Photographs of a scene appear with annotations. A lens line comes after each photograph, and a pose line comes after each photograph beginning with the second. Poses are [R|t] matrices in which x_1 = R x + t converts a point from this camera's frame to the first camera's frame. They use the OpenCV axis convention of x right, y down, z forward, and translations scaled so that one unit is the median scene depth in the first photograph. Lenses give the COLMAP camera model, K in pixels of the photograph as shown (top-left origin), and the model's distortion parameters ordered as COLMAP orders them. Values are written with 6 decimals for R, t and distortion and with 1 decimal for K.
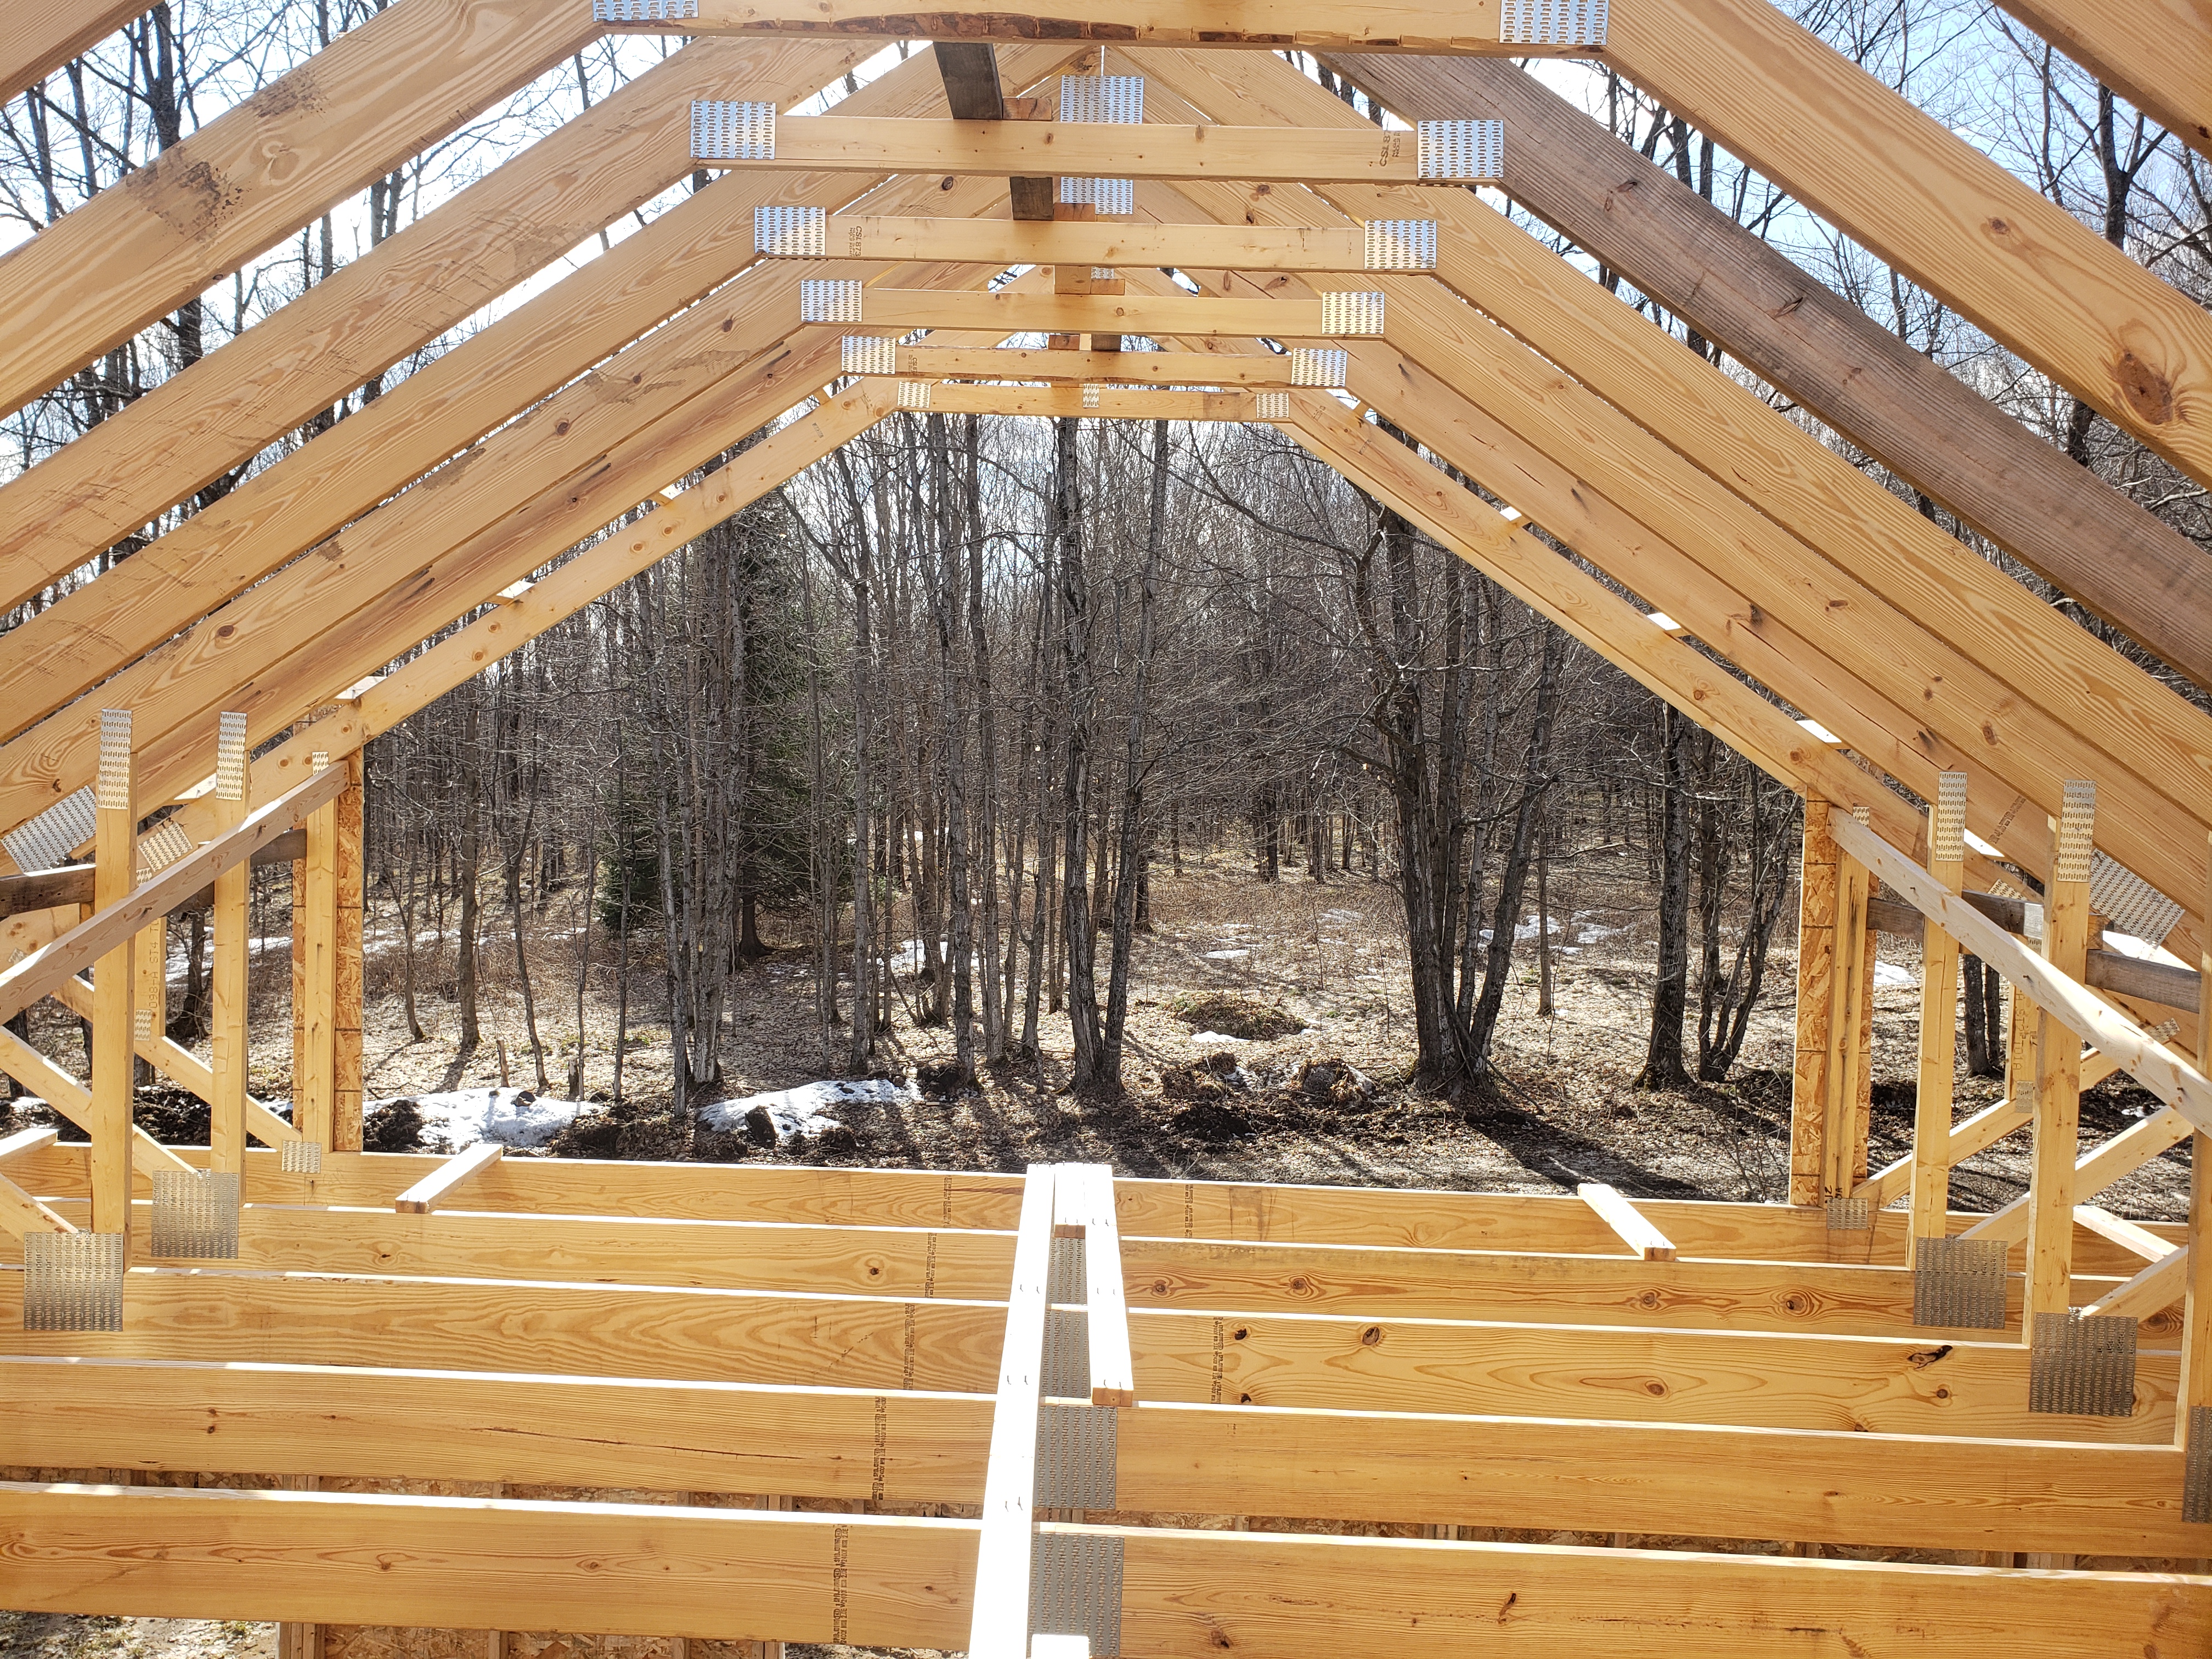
lens RADIAL K [[1670.2, 0, 1105.4], [0, 1670.2, 828.9], [0, 0, 1]] dist [0.011899, 0.003493]
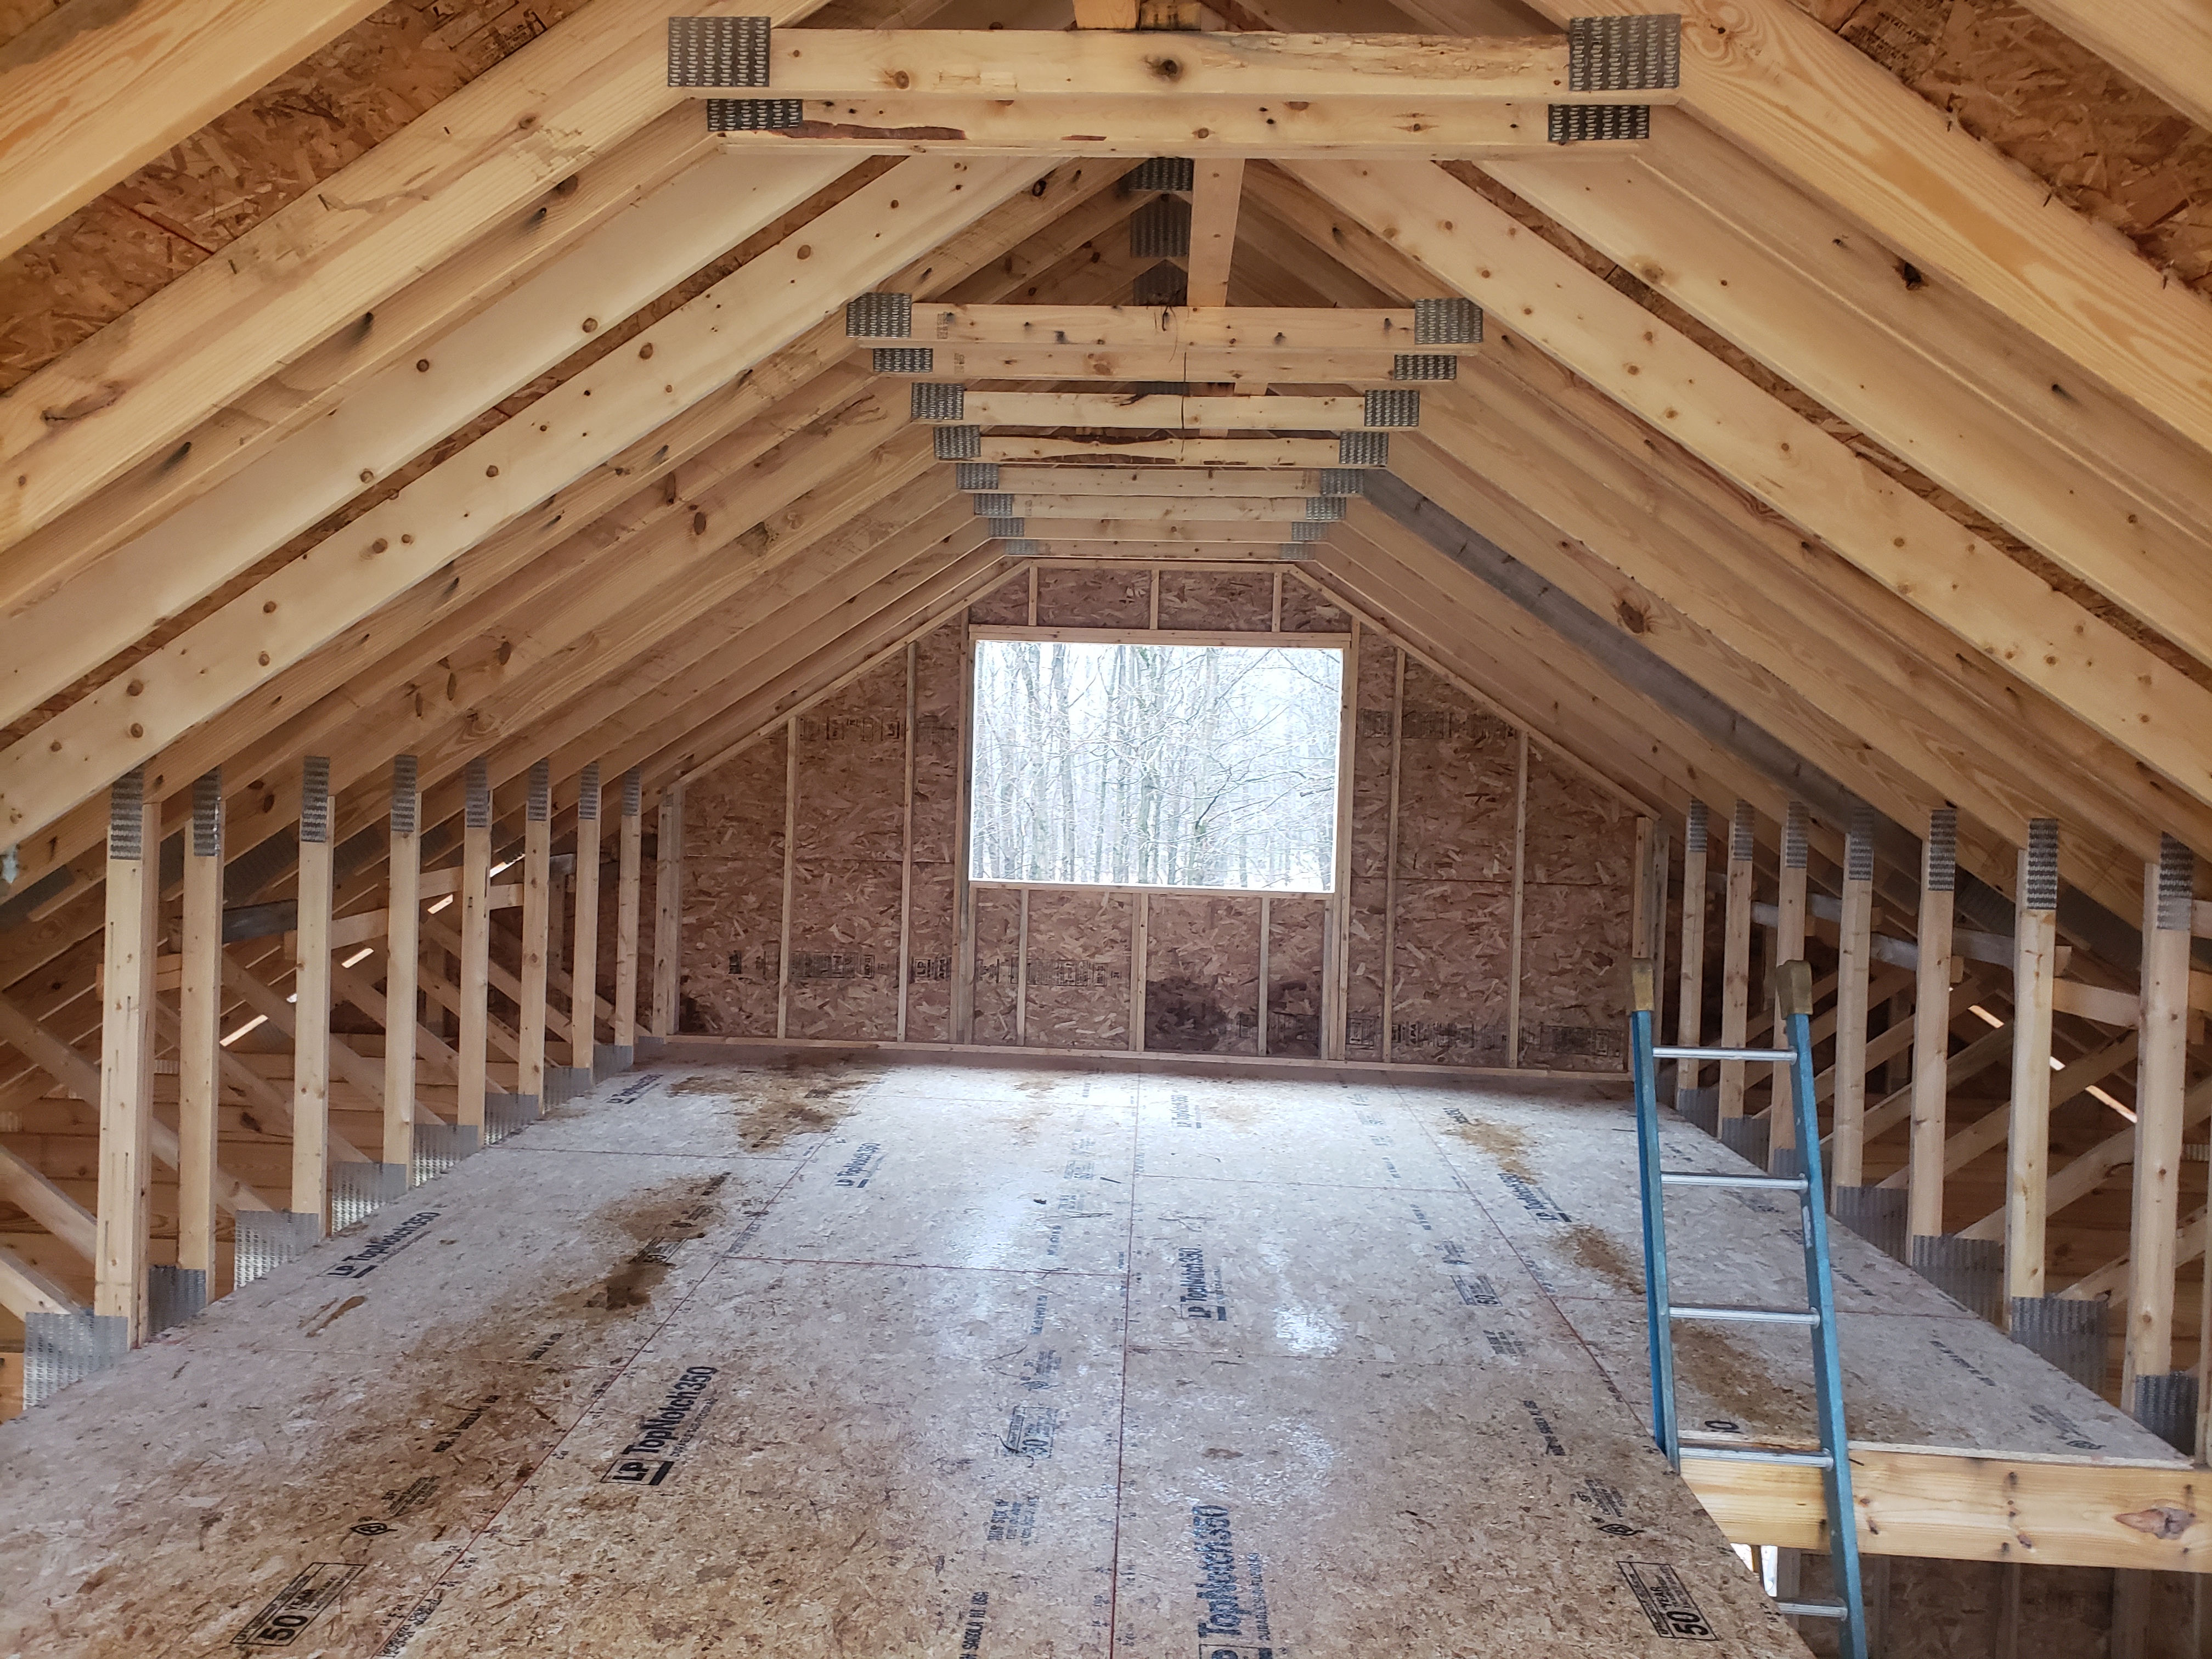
lens RADIAL K [[1670.2, 0, 1106.5], [0, 1670.2, 828.7], [0, 0, 1]] dist [0.011899, 0.003493]
pose [[0.999147, -0.000317, -0.041303, 0.002308], [-0.000760, 0.999660, -0.026045, 0.012291], [0.041298, 0.026054, 0.998807, -0.197562]]
